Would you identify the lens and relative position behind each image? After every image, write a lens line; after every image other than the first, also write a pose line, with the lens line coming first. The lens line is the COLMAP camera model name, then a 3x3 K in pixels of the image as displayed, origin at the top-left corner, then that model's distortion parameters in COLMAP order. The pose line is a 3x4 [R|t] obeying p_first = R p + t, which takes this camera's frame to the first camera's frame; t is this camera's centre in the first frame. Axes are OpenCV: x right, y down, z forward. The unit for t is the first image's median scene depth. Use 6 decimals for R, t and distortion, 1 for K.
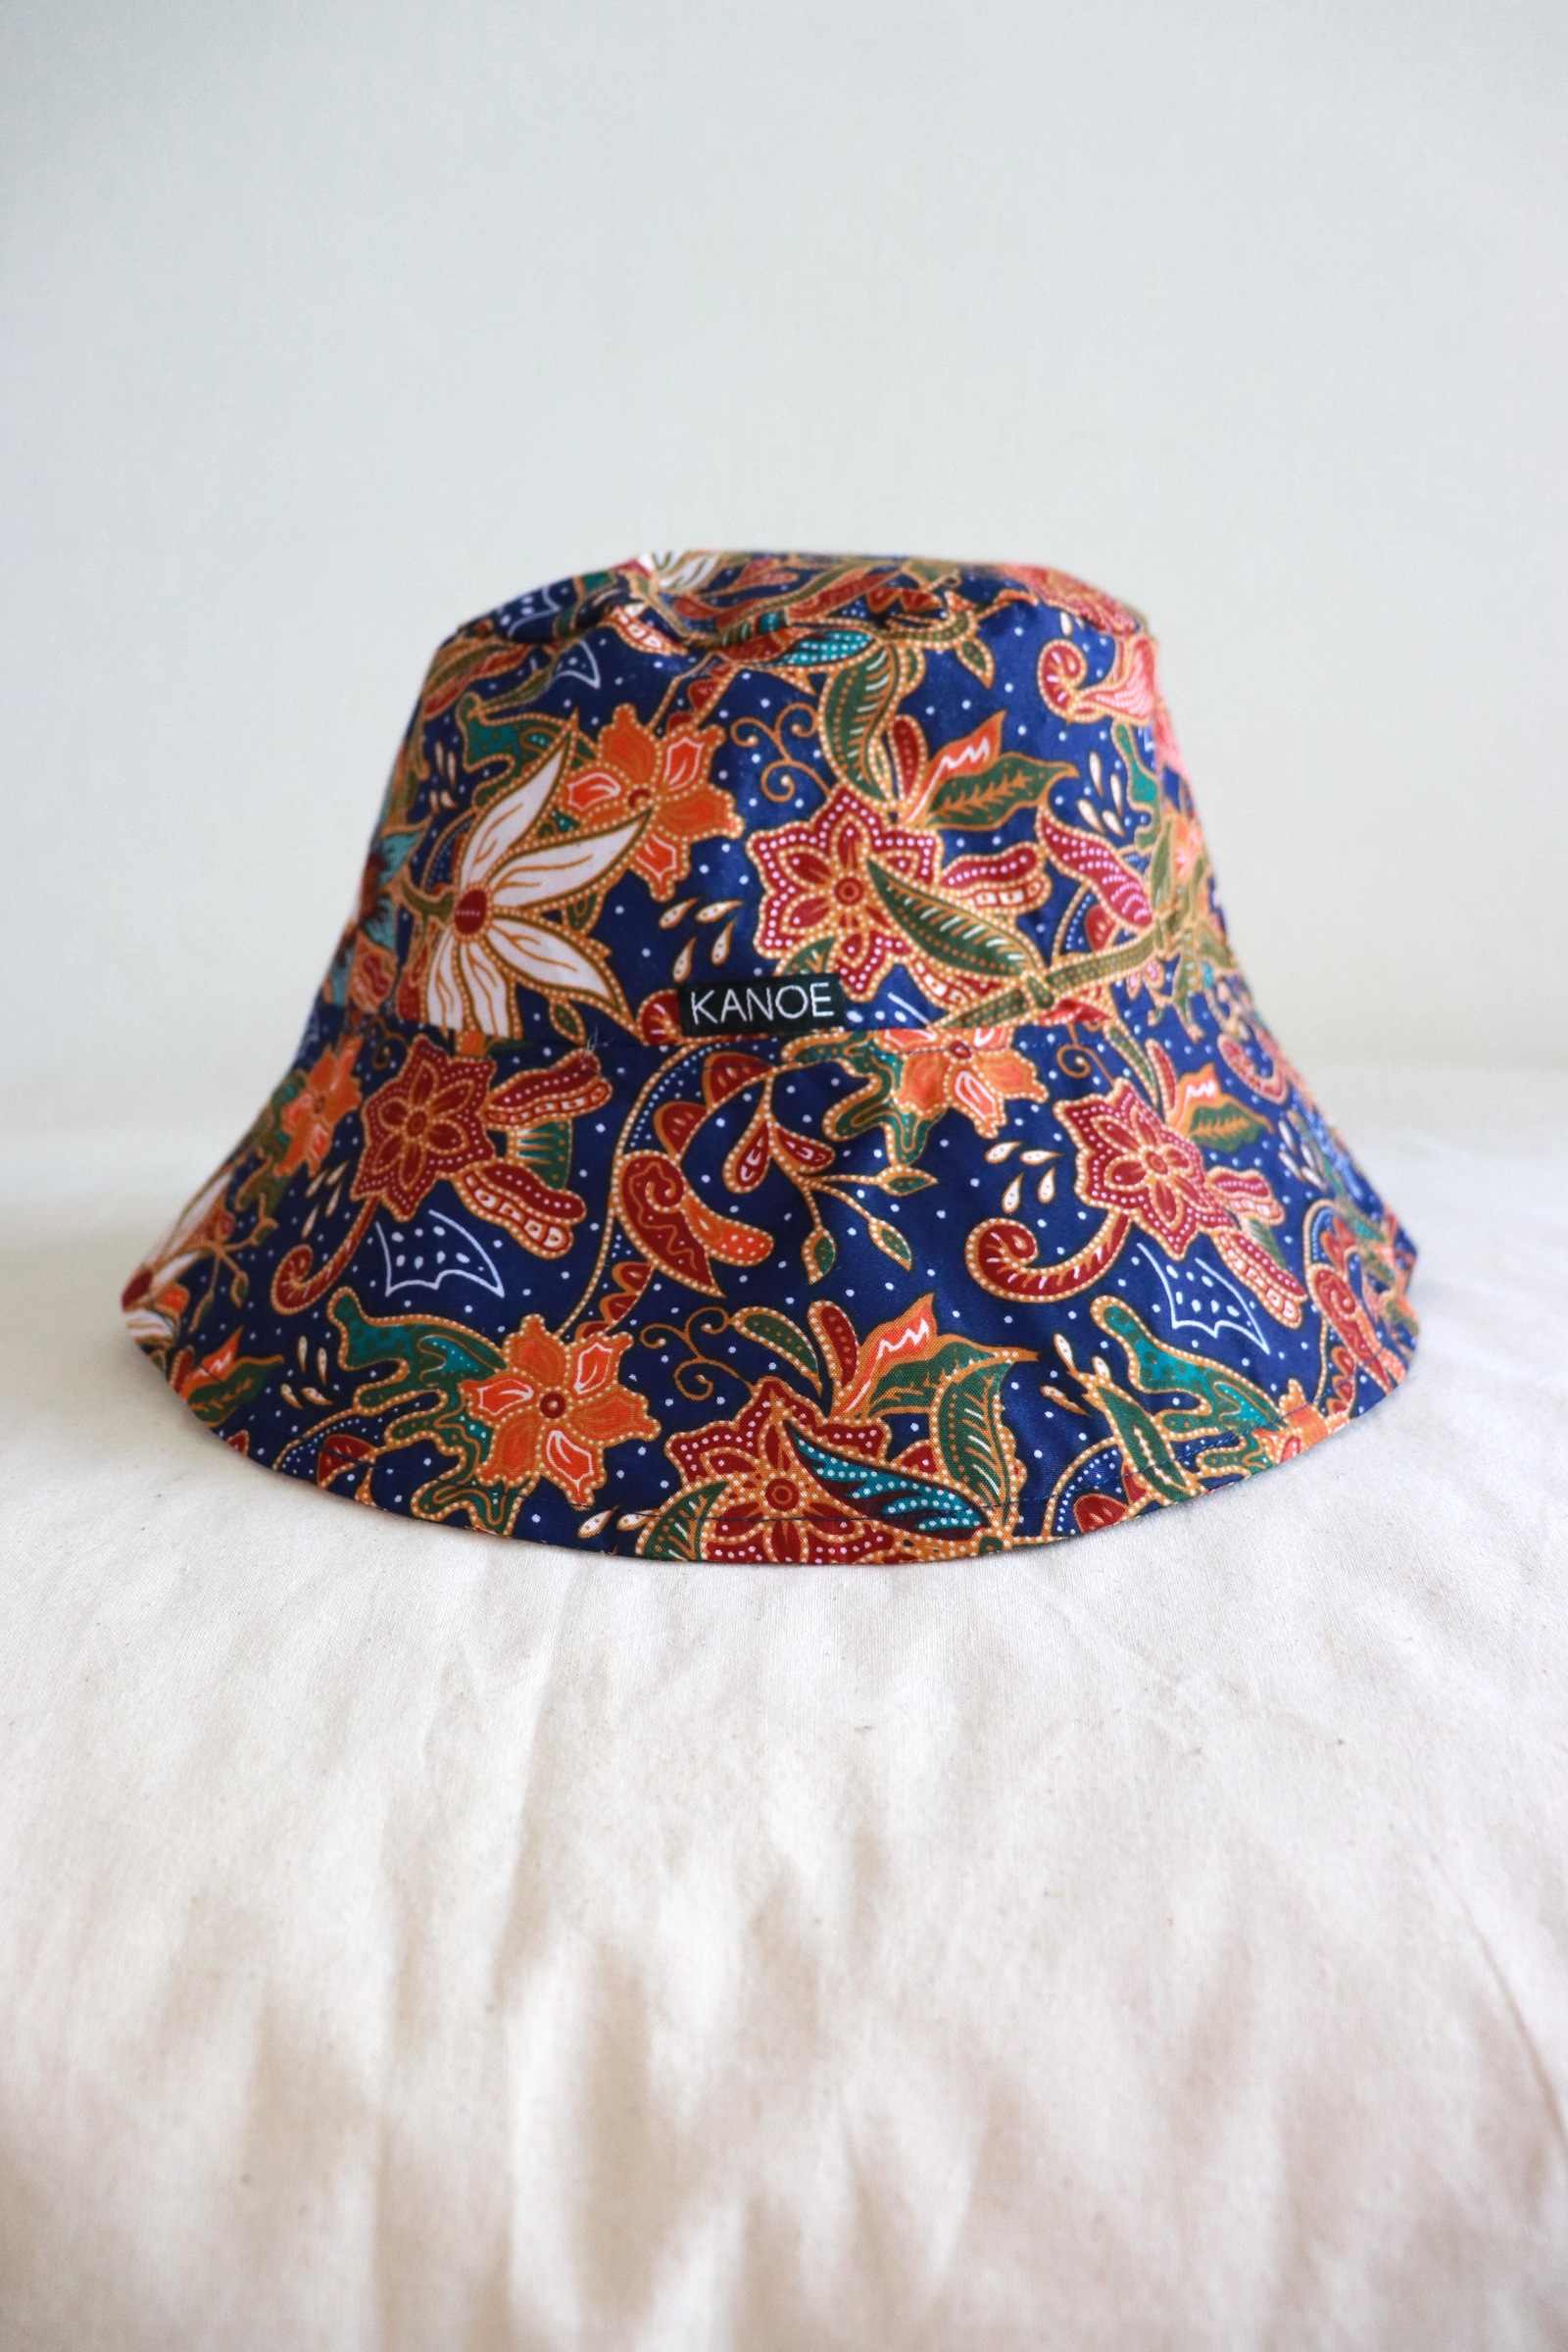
lens RADIAL K [[1913.0, 0, 799.8], [0, 1913.0, 1173.6], [0, 0, 1]] dist [-0.170639, 0.145986]
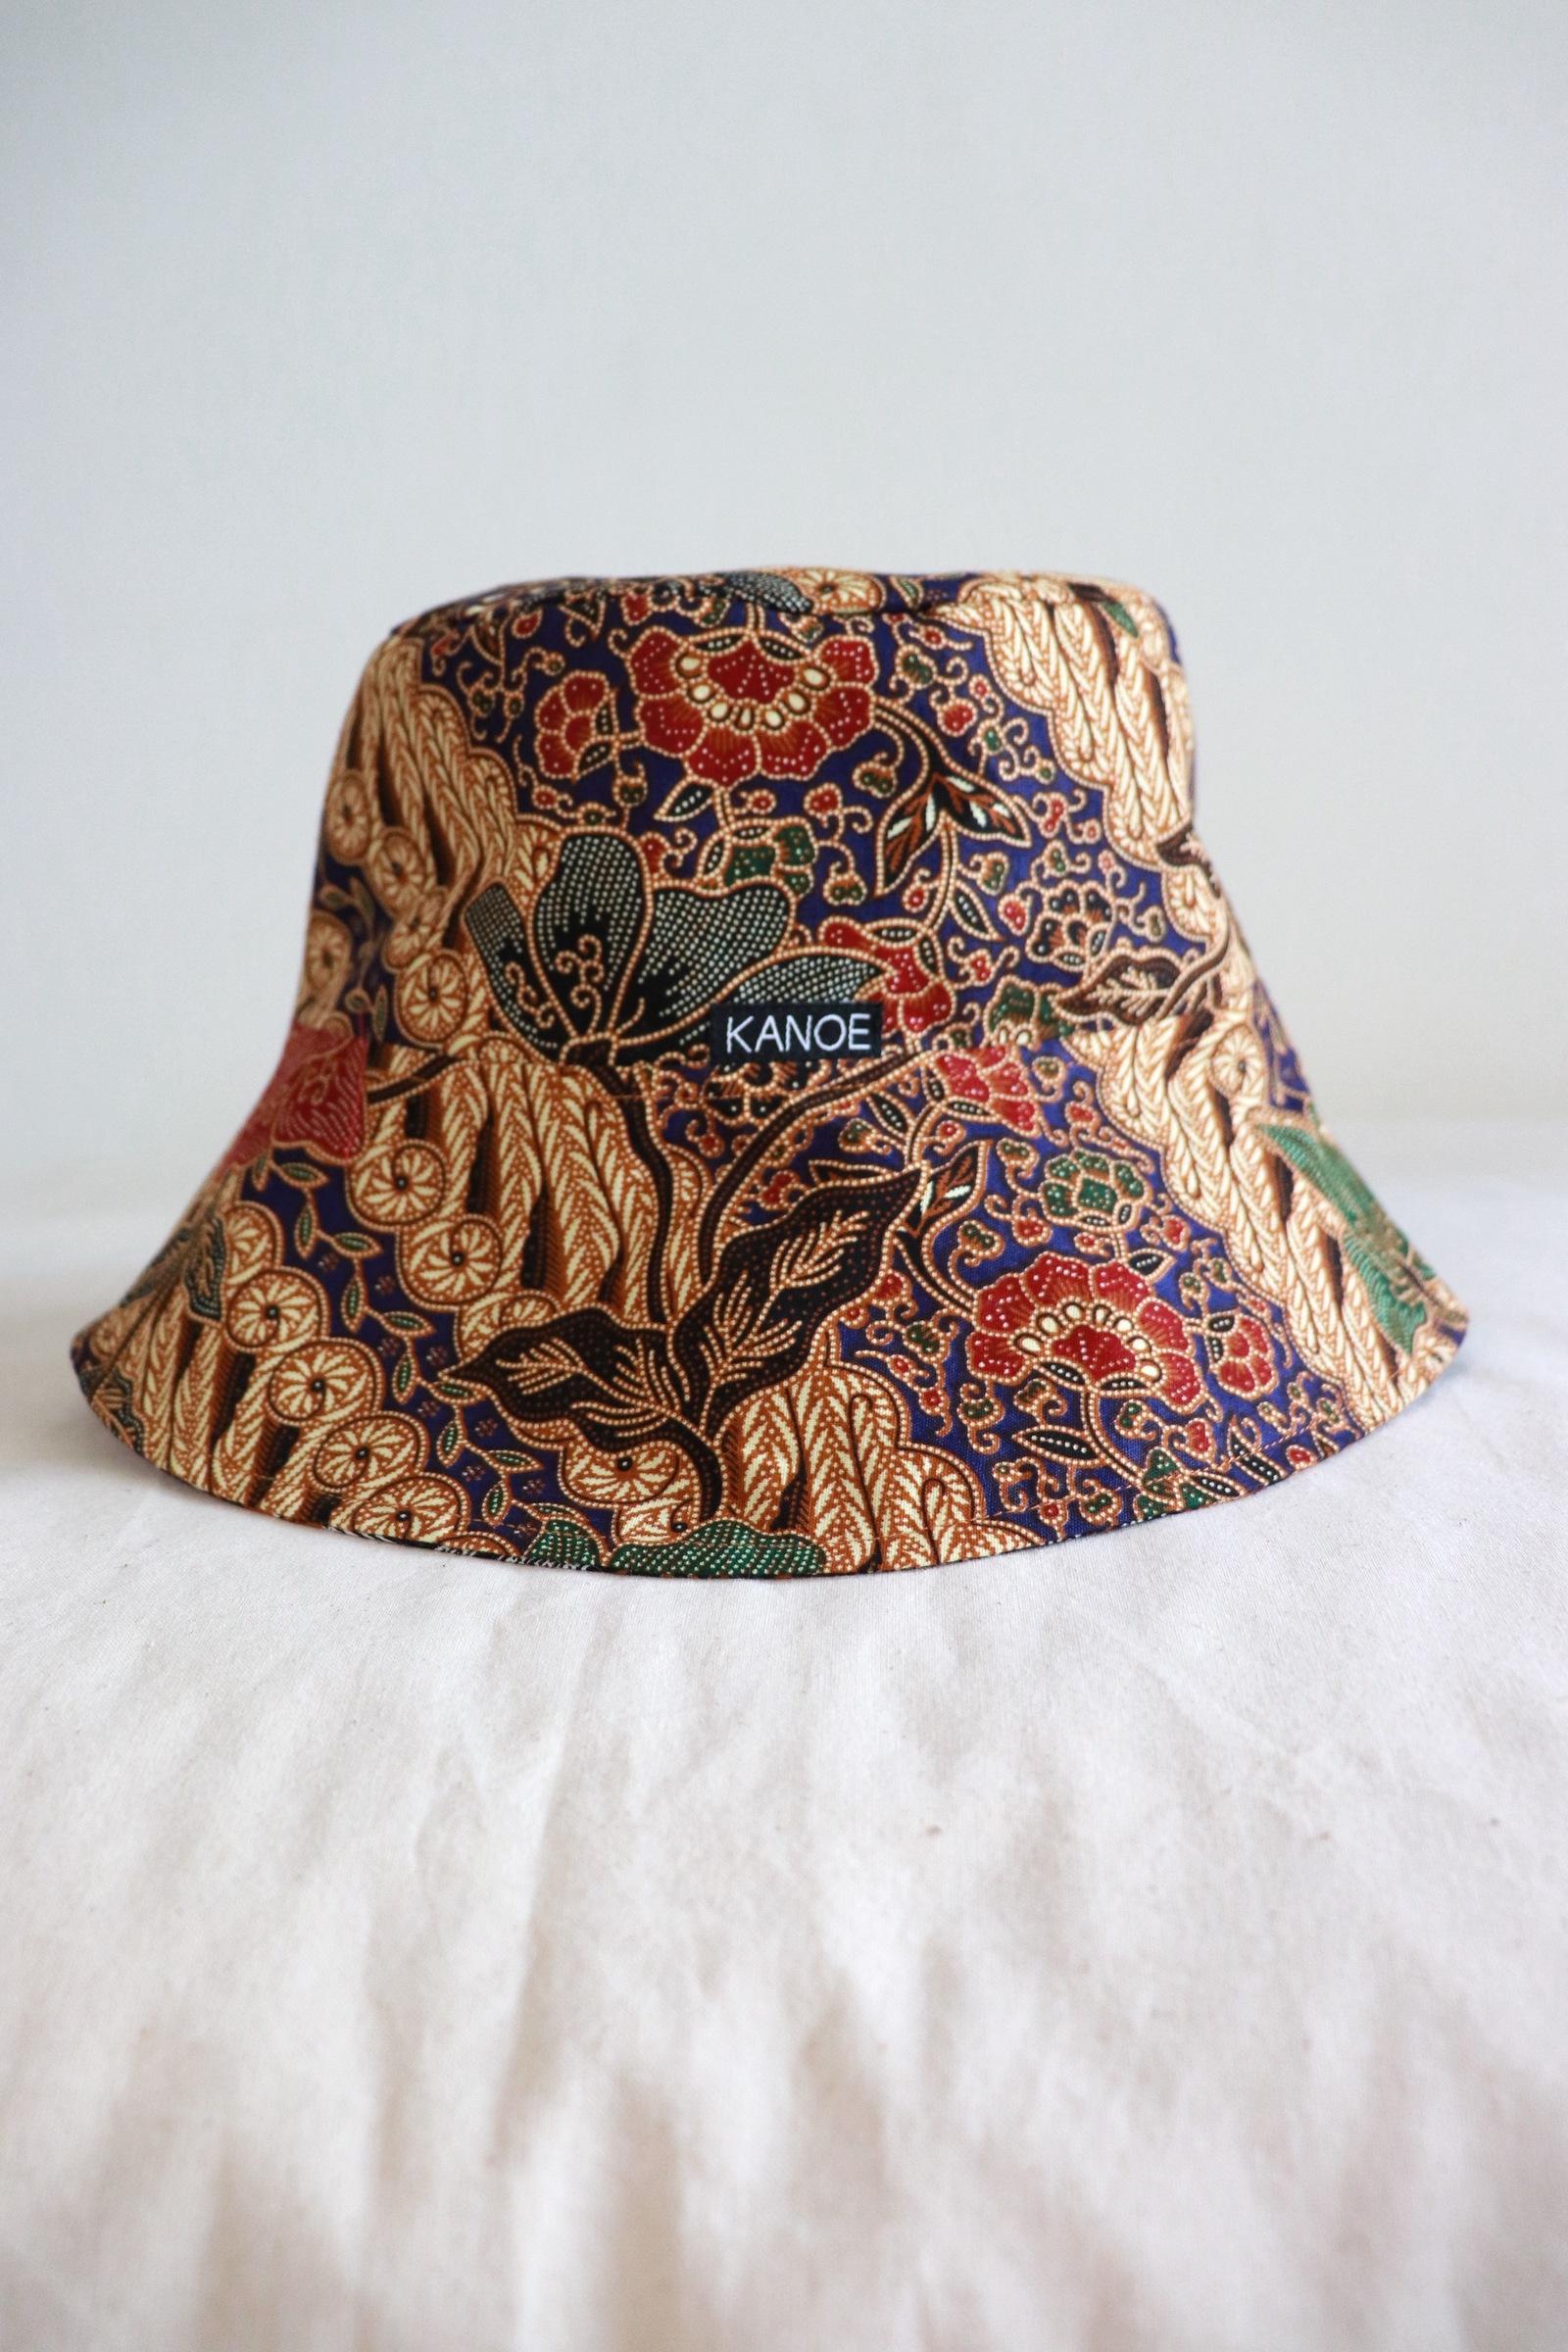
lens RADIAL K [[1913.0, 0, 796.5], [0, 1913.0, 1189.5], [0, 0, 1]] dist [-0.170639, 0.145986]
pose [[0.999608, -0.020538, -0.019016, -0.004547], [0.019699, 0.998869, -0.043284, 0.047914], [0.019884, 0.042893, 0.998882, 0.143031]]
